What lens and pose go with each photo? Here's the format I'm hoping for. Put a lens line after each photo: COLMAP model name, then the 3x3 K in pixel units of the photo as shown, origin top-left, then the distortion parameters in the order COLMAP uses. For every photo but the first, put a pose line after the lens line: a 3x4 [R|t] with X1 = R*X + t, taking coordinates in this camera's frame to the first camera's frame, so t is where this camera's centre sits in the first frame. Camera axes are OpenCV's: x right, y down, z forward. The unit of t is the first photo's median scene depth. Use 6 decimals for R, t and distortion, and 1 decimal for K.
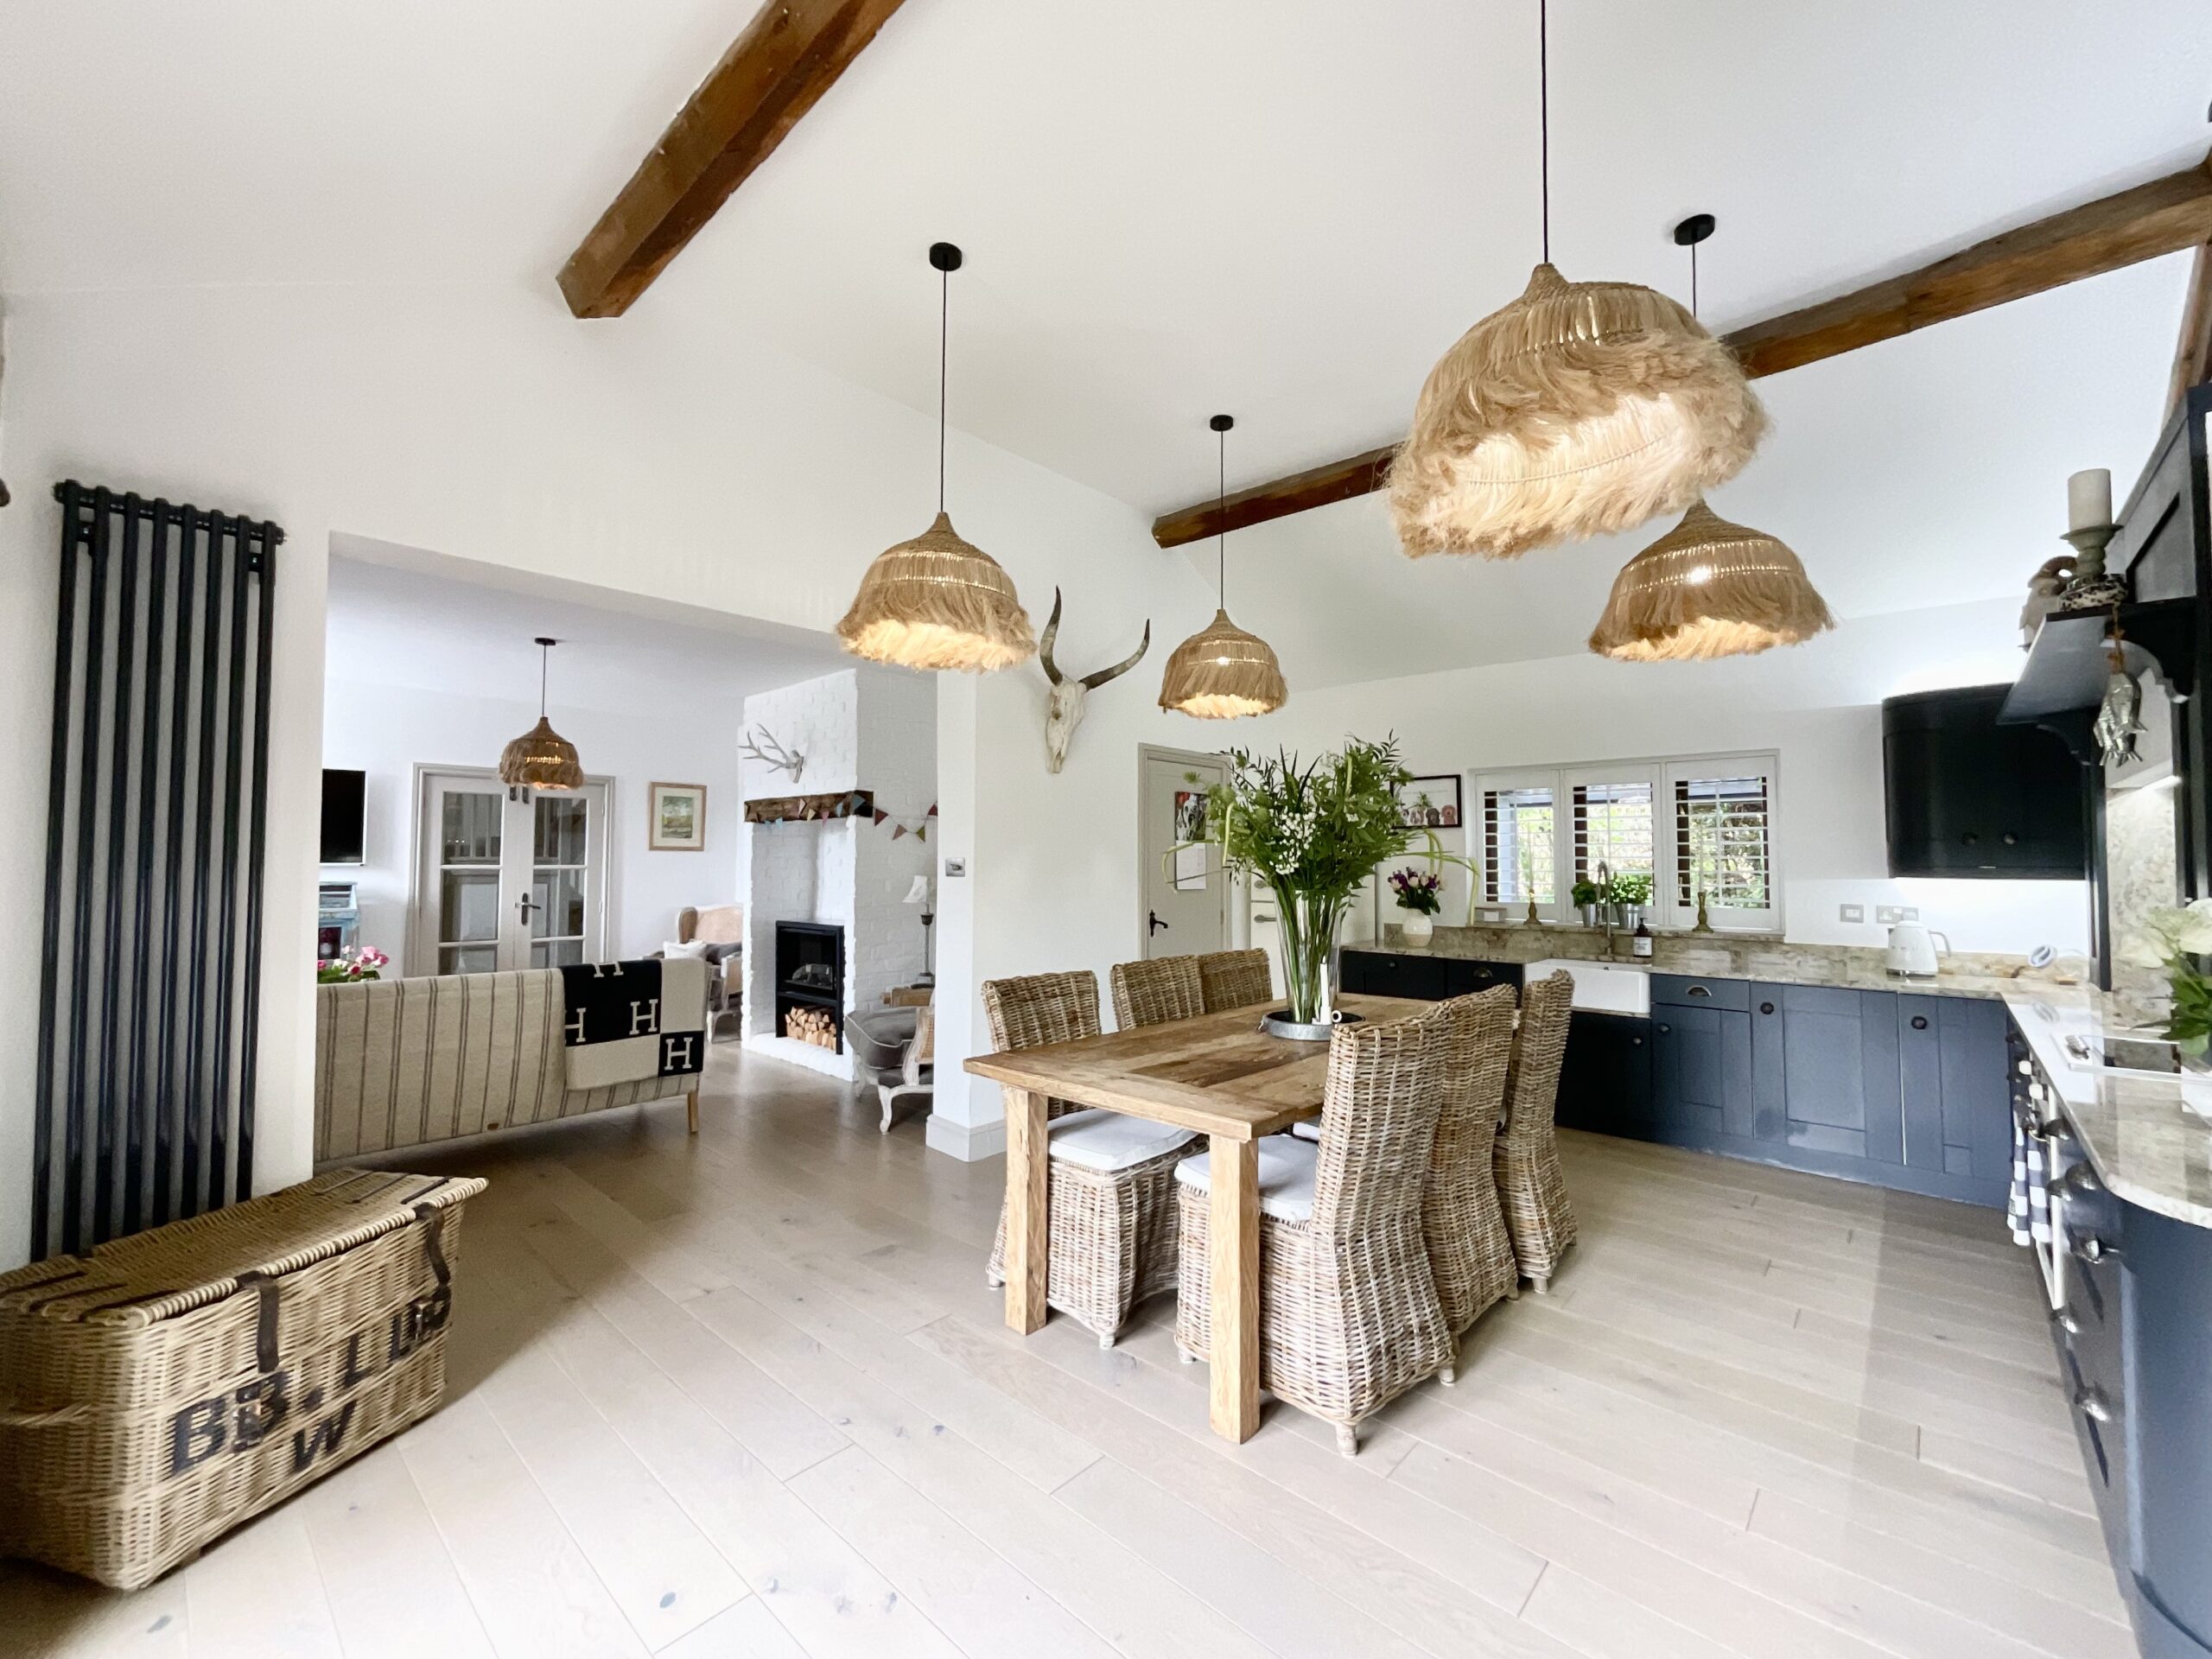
lens RADIAL K [[892.1, 0, 1096.0], [0, 892.1, 824.3], [0, 0, 1]] dist [-0.001645, 0.000164]
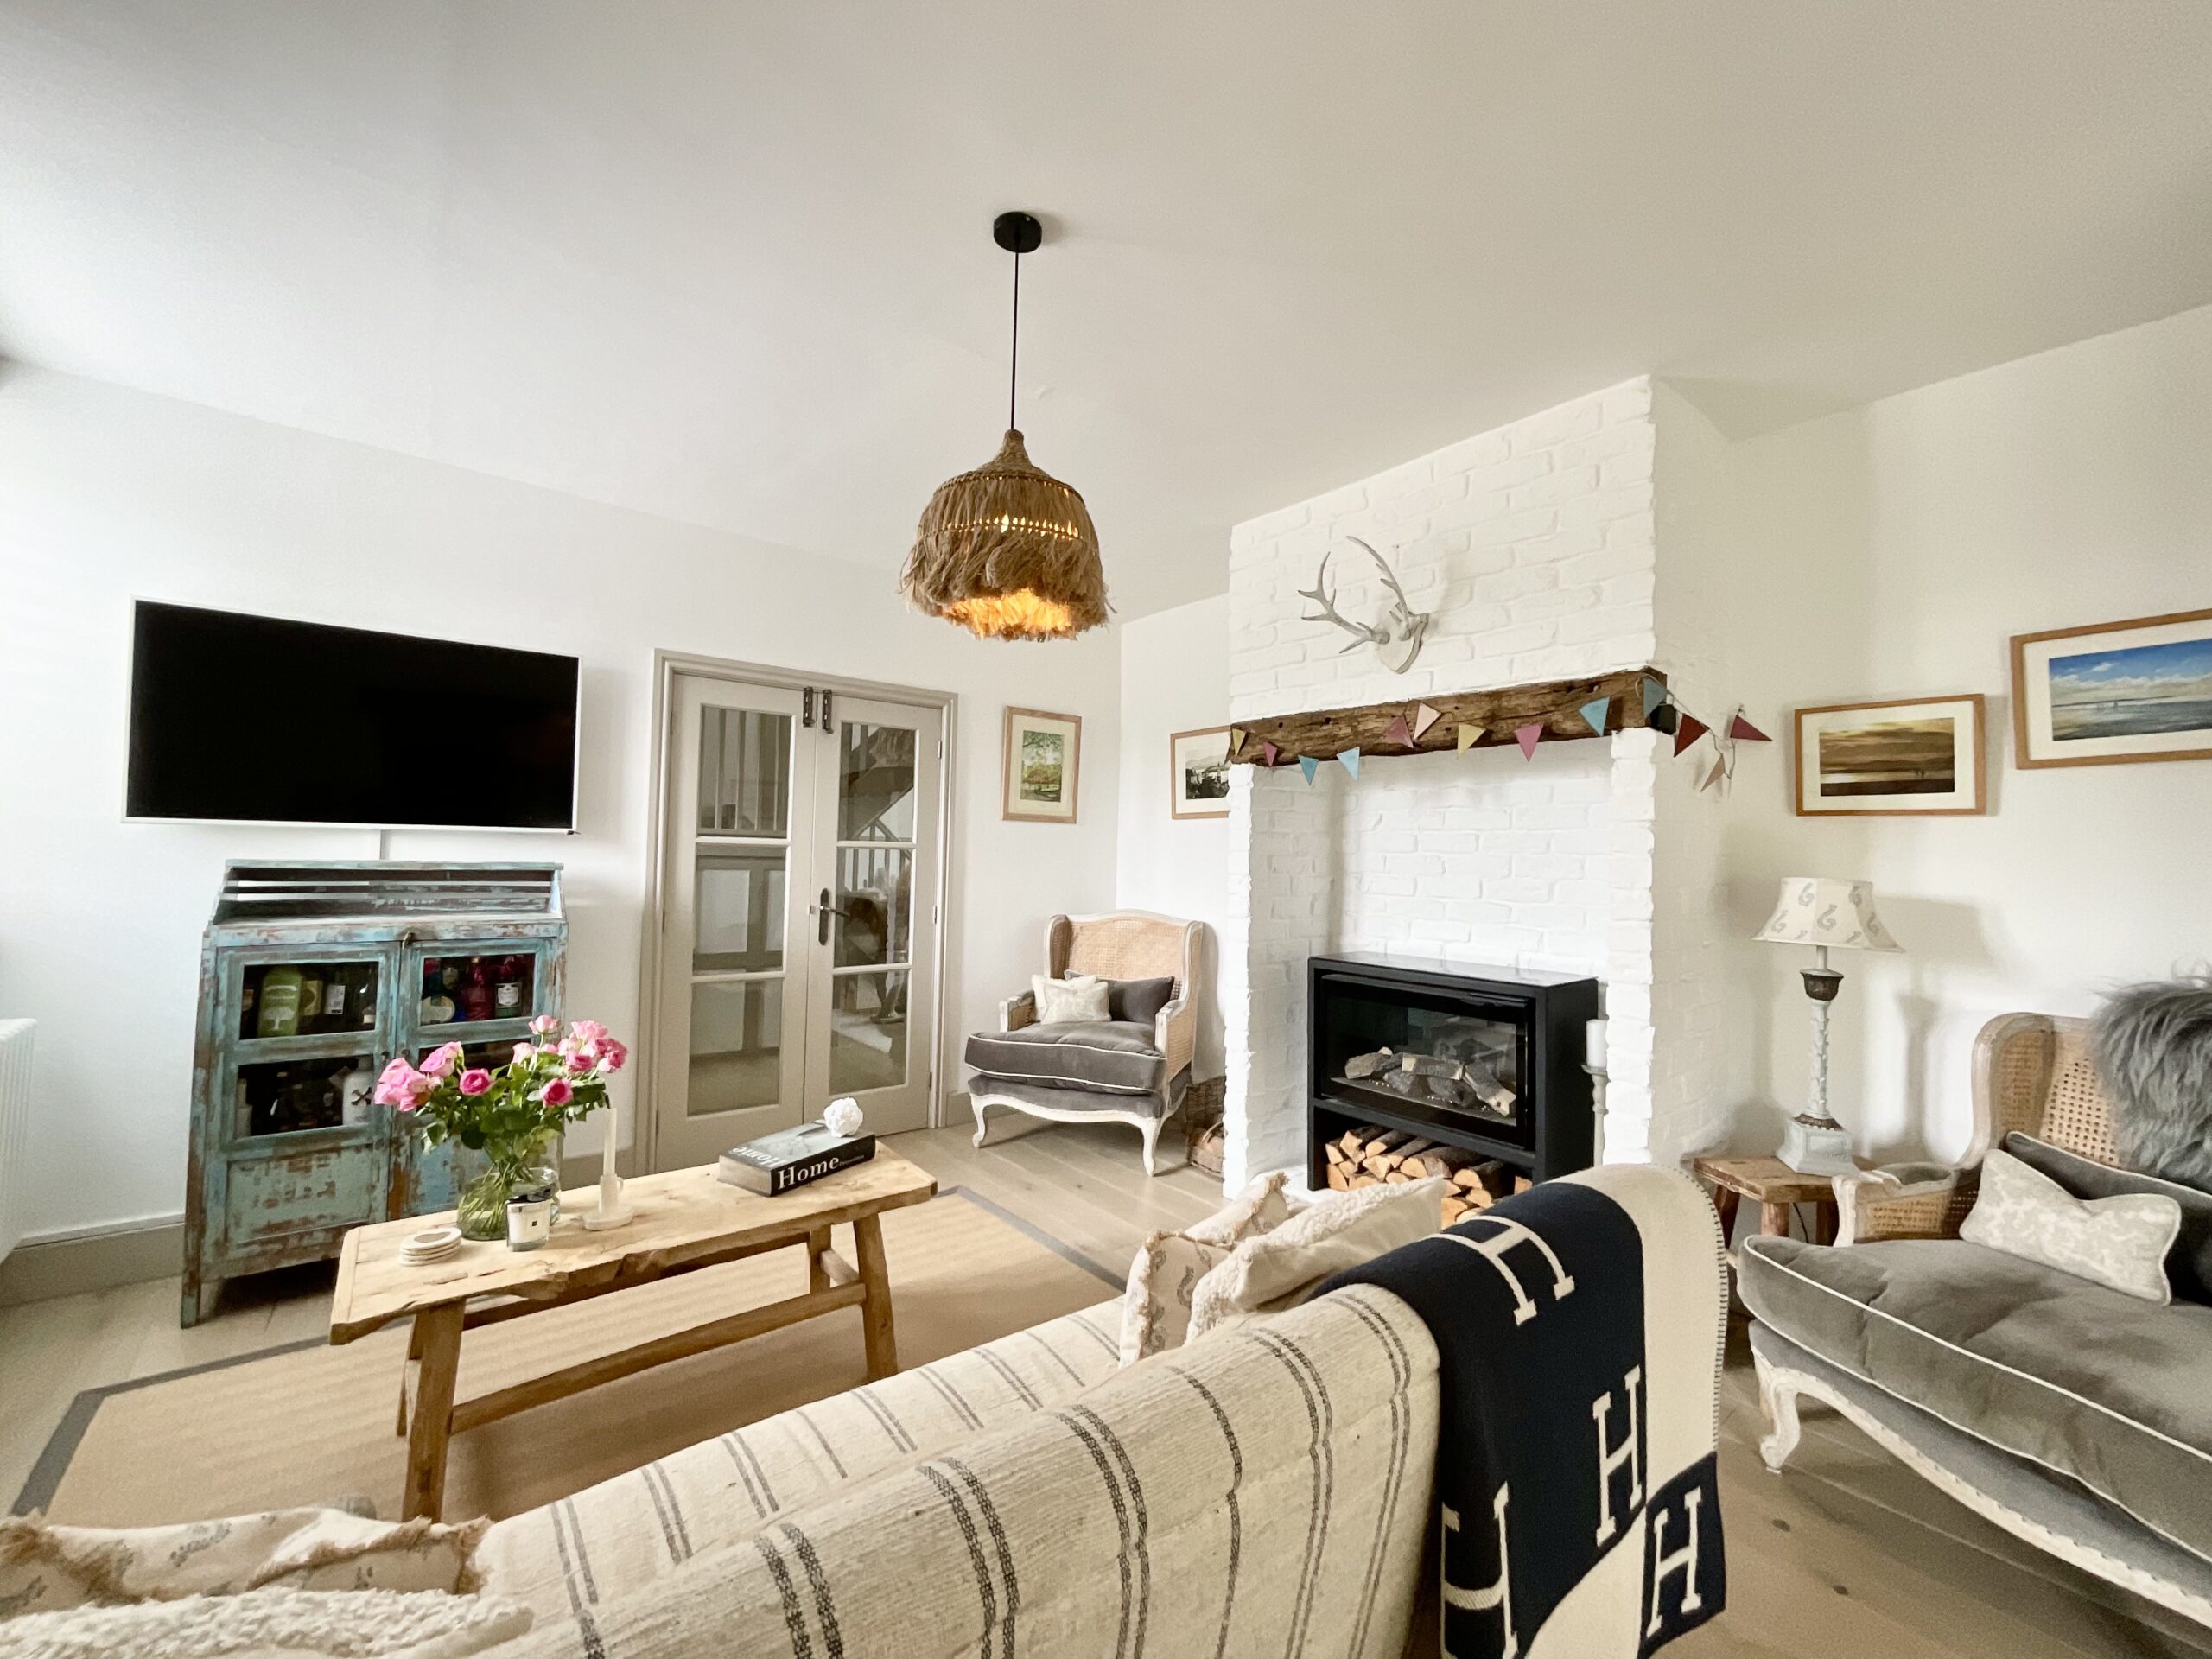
lens RADIAL K [[899.1, 0, 1103.0], [0, 899.1, 830.2], [0, 0, 1]] dist [-0.001725, -0.000080]
pose [[0.988248, 0.014411, -0.152175, -0.417575], [-0.012104, 0.999798, 0.016074, 0.030817], [0.152376, -0.014043, 0.988223, 0.505818]]
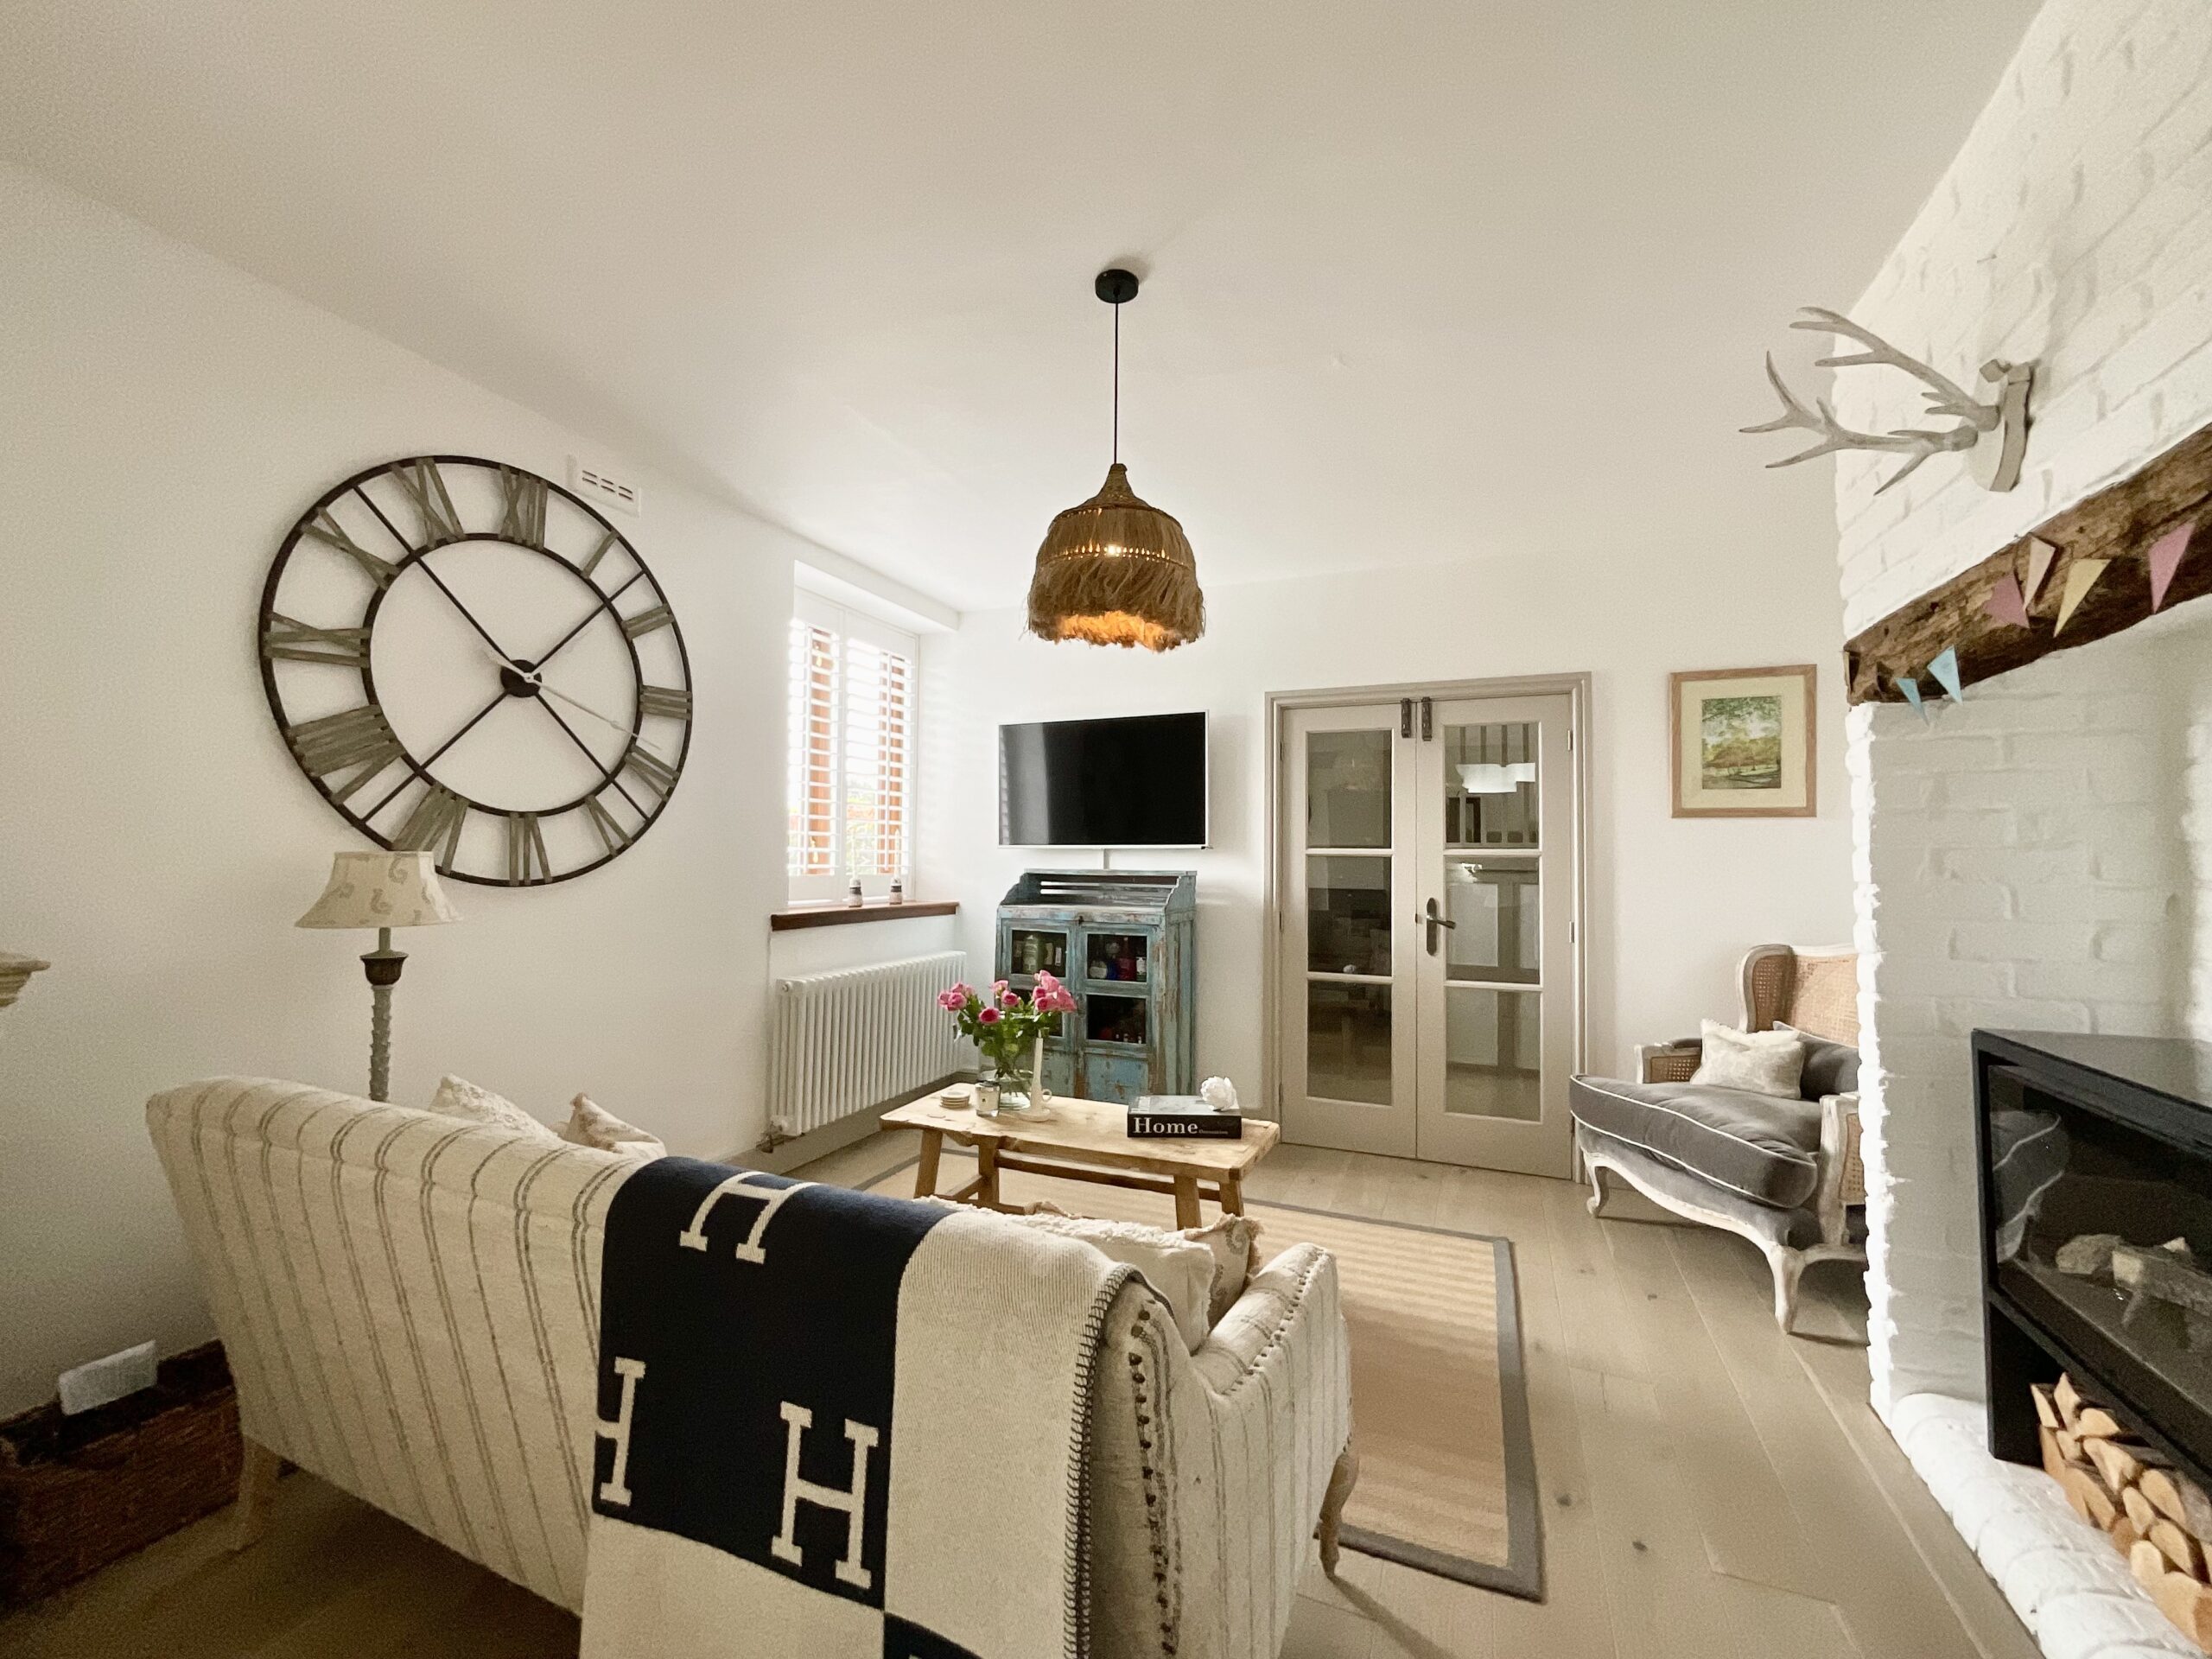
lens RADIAL K [[899.1, 0, 1103.0], [0, 899.1, 830.2], [0, 0, 1]] dist [-0.001725, -0.000080]
pose [[0.334322, -0.033421, -0.941866, -0.190126], [0.033196, 0.999169, -0.023671, 0.044726], [0.941874, -0.023353, 0.335153, 0.679812]]
